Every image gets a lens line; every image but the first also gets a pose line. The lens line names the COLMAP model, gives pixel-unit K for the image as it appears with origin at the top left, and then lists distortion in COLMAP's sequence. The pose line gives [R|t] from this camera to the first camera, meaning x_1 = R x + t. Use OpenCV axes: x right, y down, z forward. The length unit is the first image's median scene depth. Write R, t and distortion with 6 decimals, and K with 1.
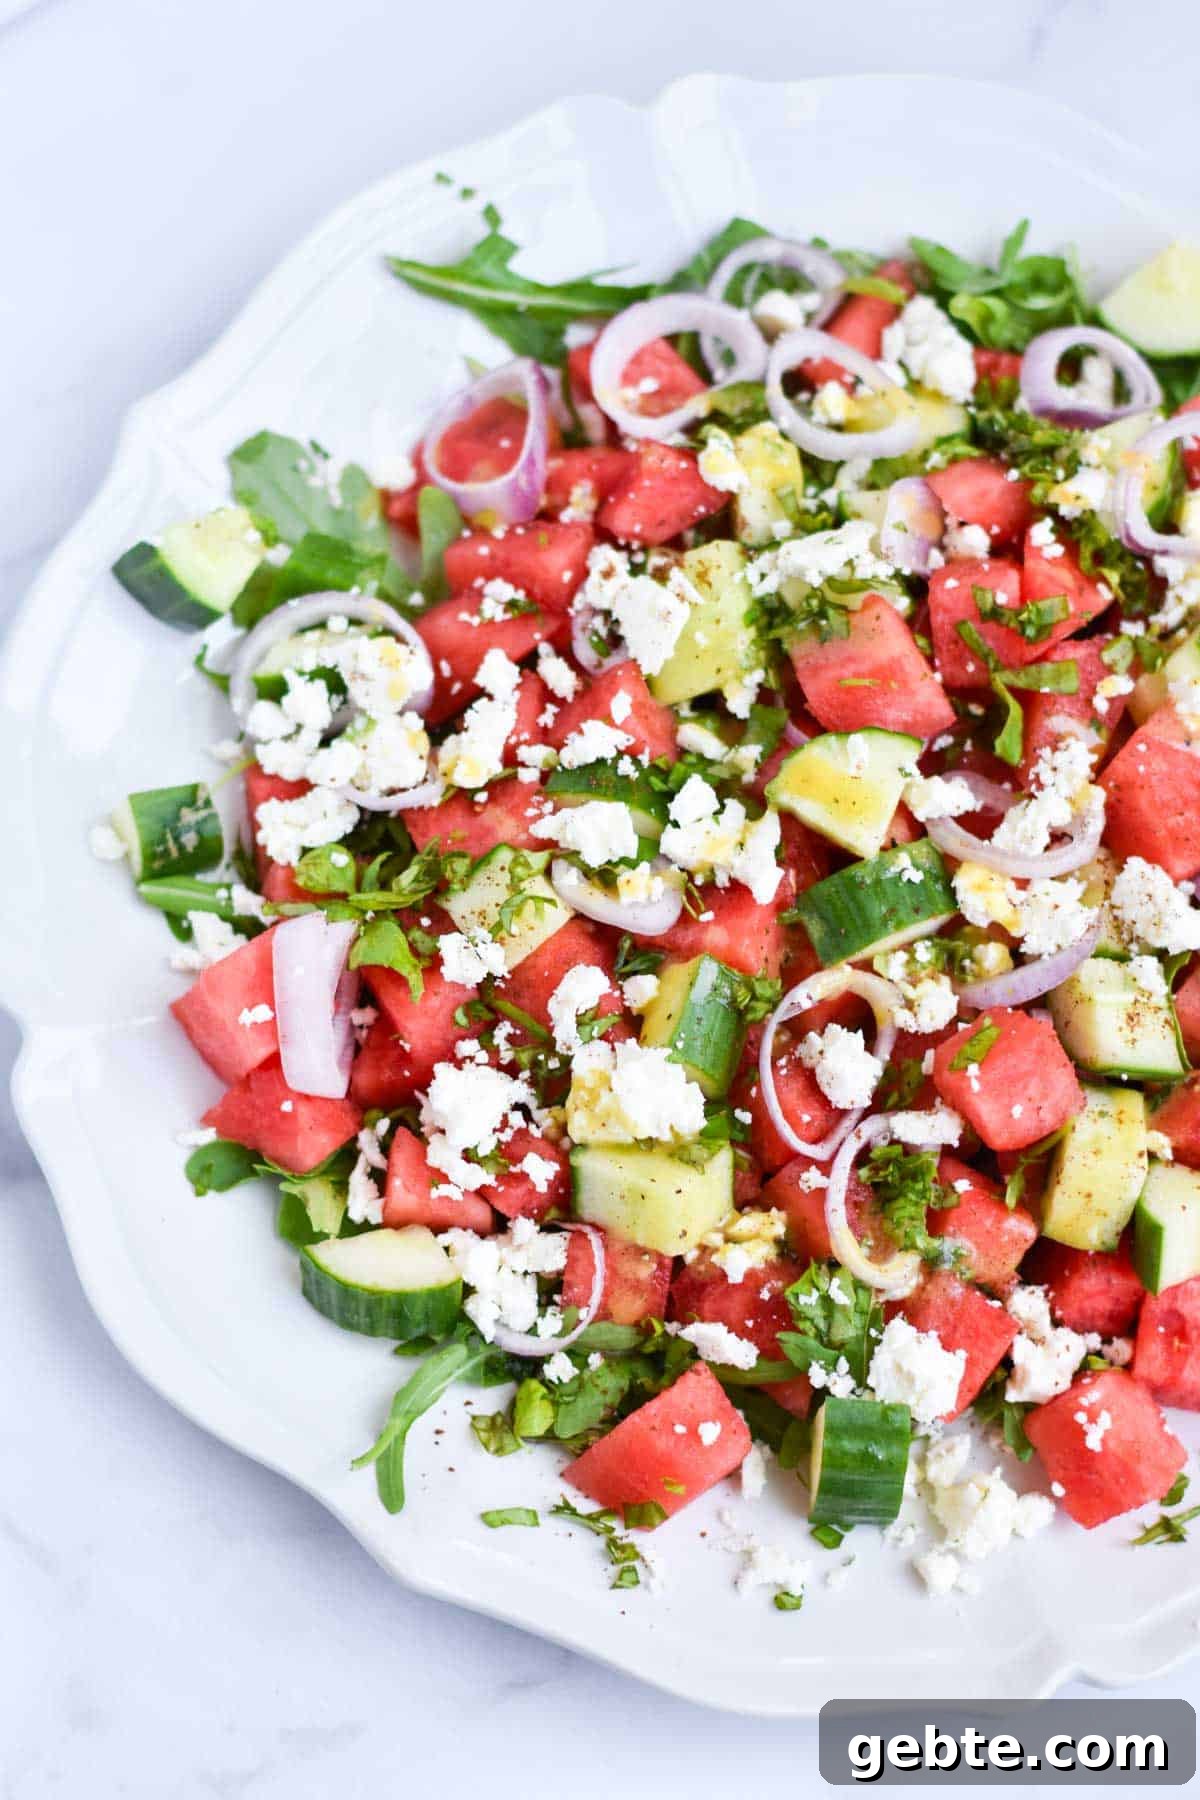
lens RADIAL K [[4394.6, 0, 600.0], [0, 4394.6, 900.0], [0, 0, 1]] dist [-0.088043, -0.457438]
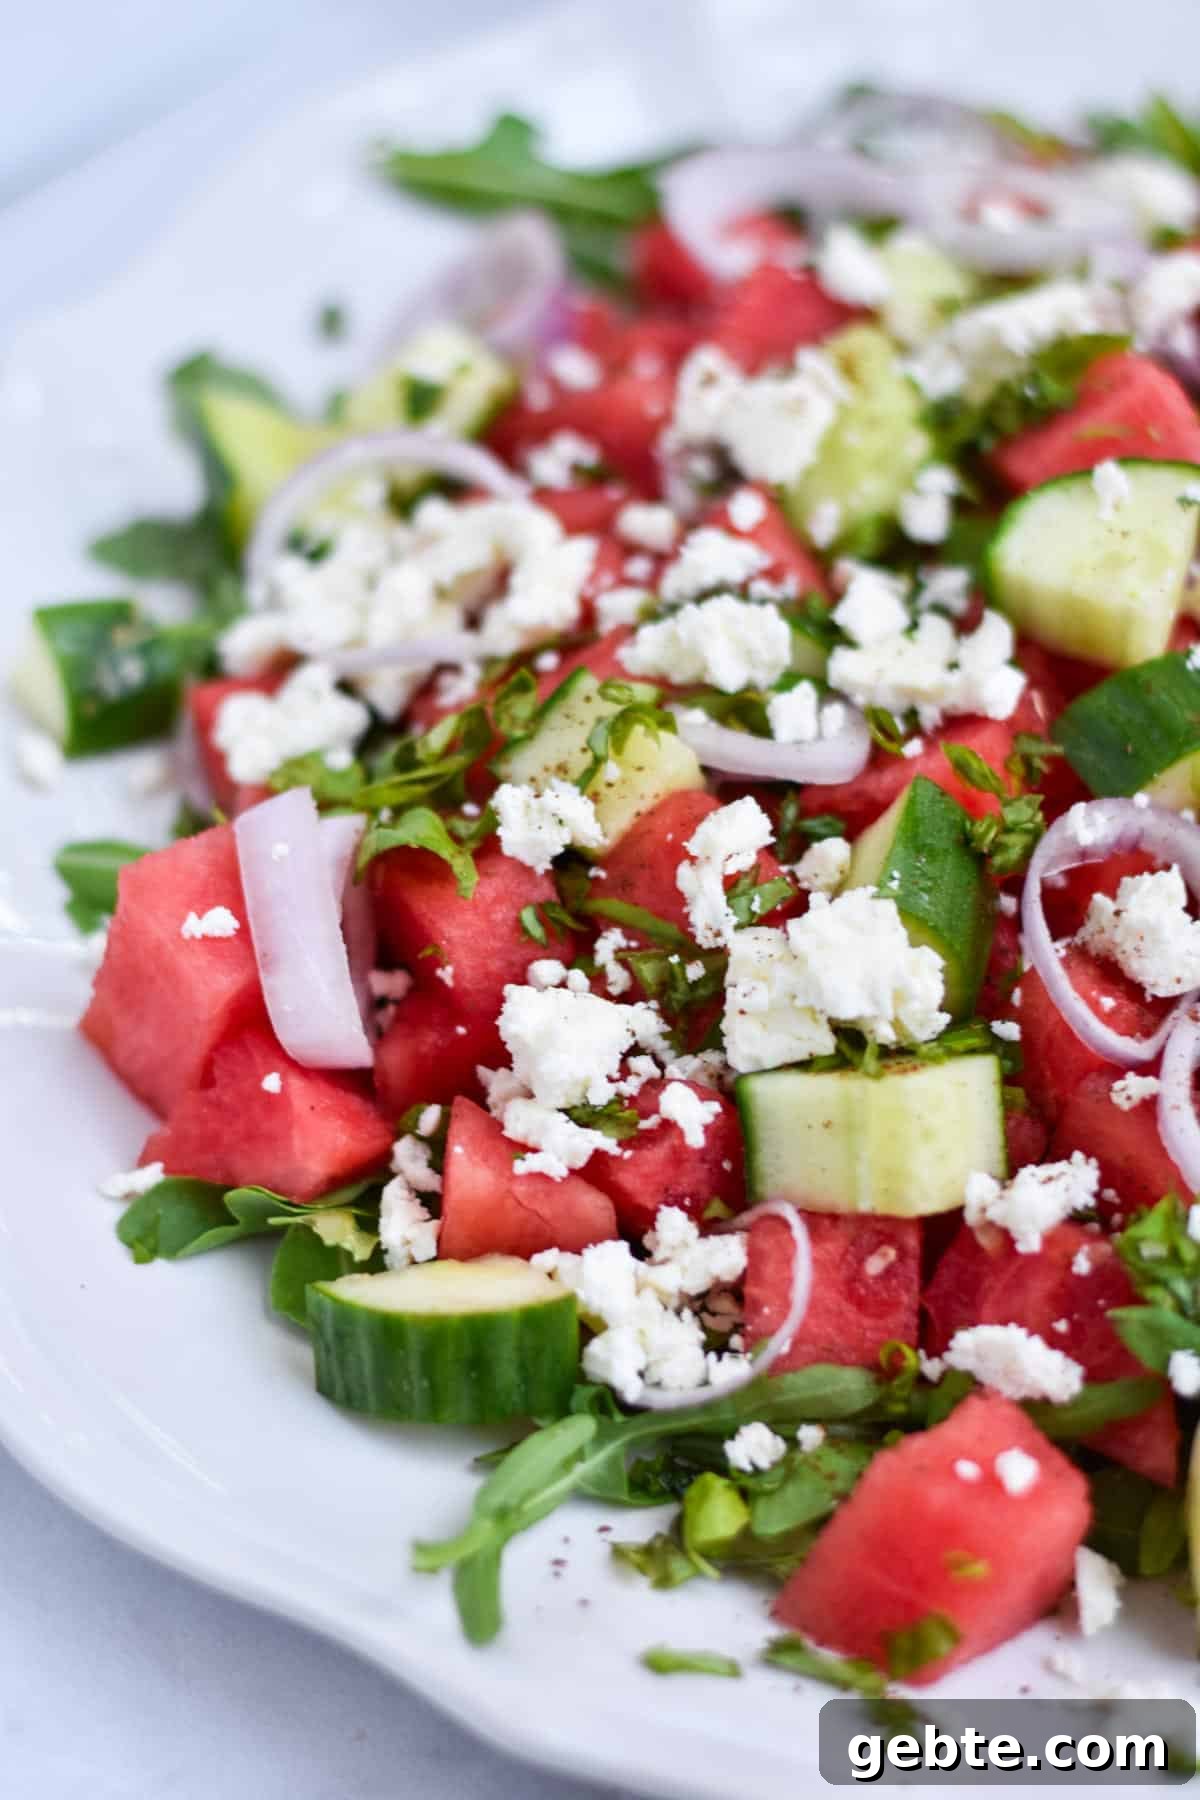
lens RADIAL K [[4394.6, 0, 600.0], [0, 4394.6, 900.0], [0, 0, 1]] dist [-0.088043, -0.457438]
pose [[0.995791, -0.091604, 0.003048, -0.024782], [0.084265, 0.901917, -0.423610, 0.290282], [0.036055, 0.422084, 0.905840, 0.428231]]
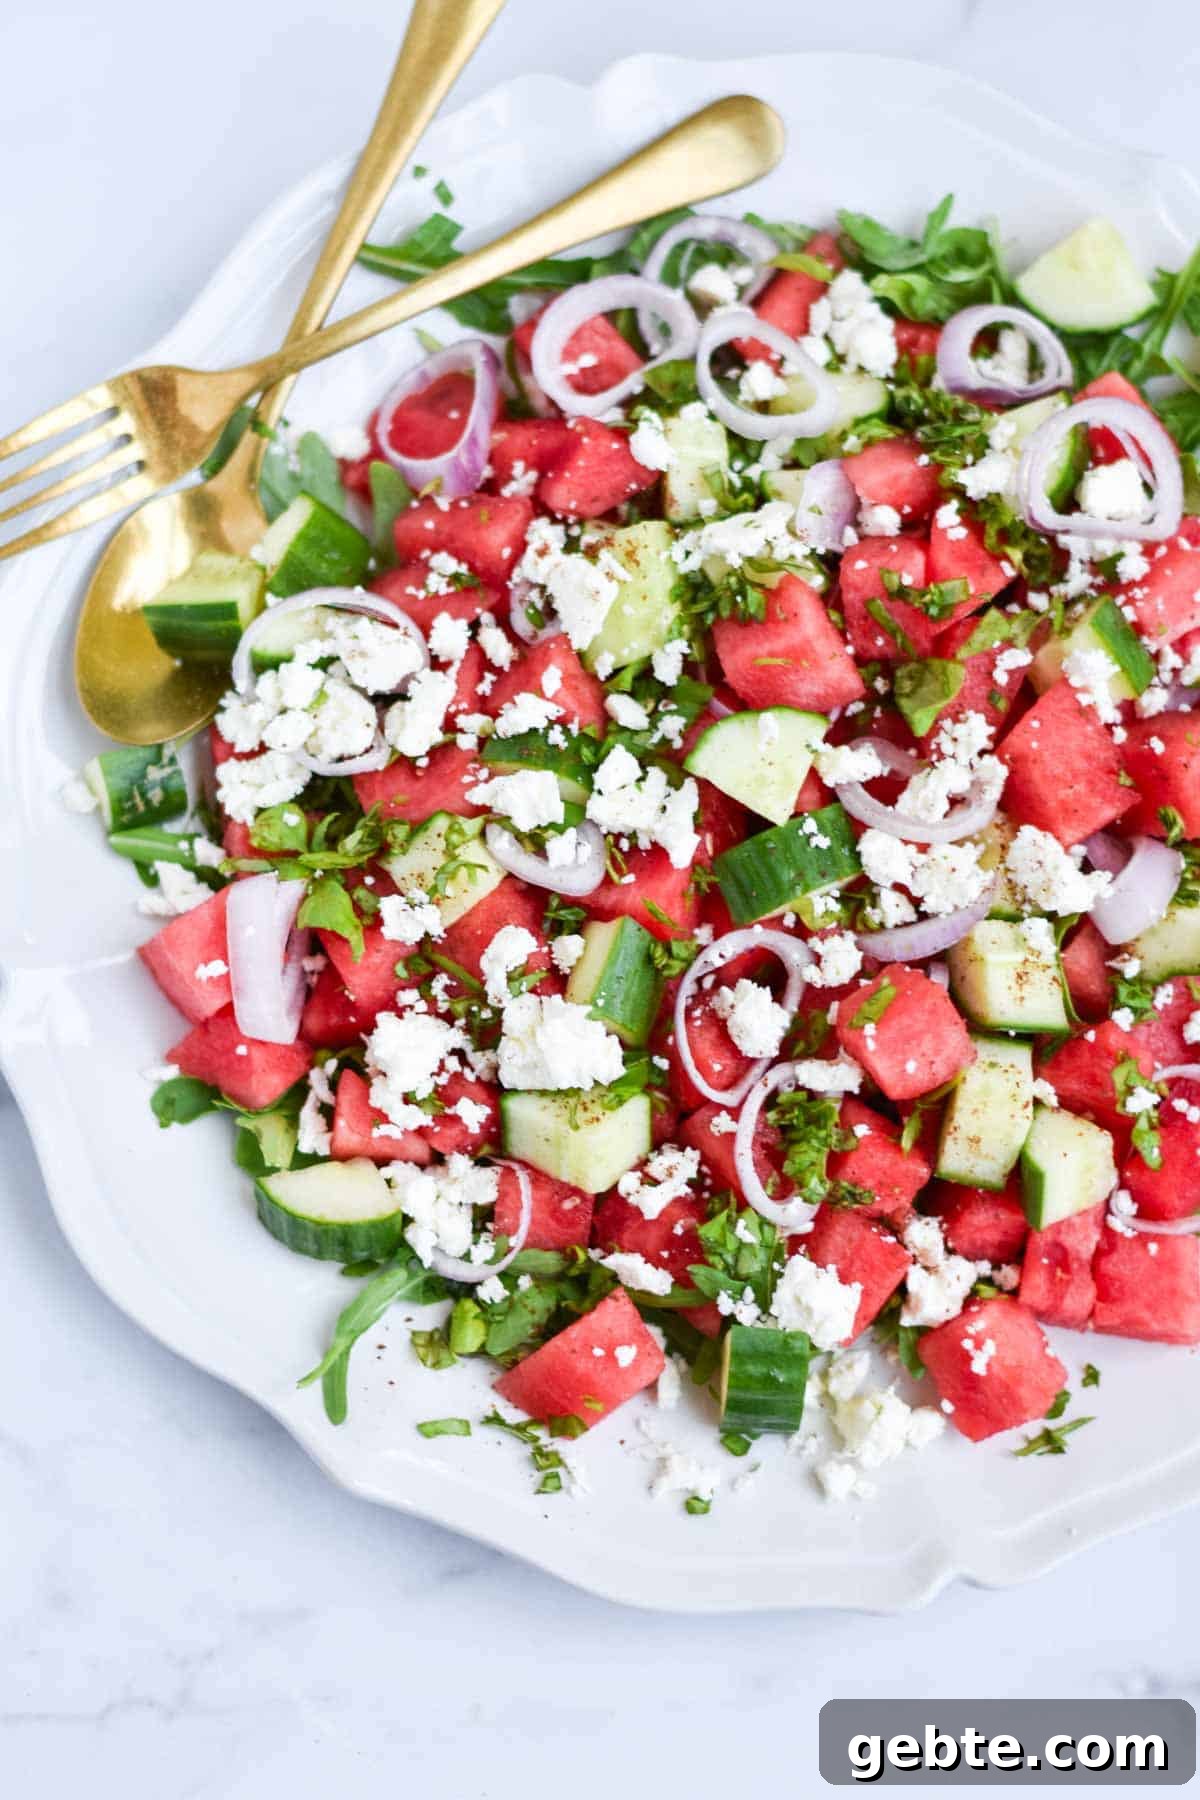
lens RADIAL K [[4394.6, 0, 600.0], [0, 4394.6, 900.0], [0, 0, 1]] dist [-0.088043, -0.457438]
pose [[0.999565, 0.007431, -0.028539, 0.048136], [-0.004615, 0.995224, 0.097510, -0.096389], [0.029128, -0.097336, 0.994825, -0.075873]]
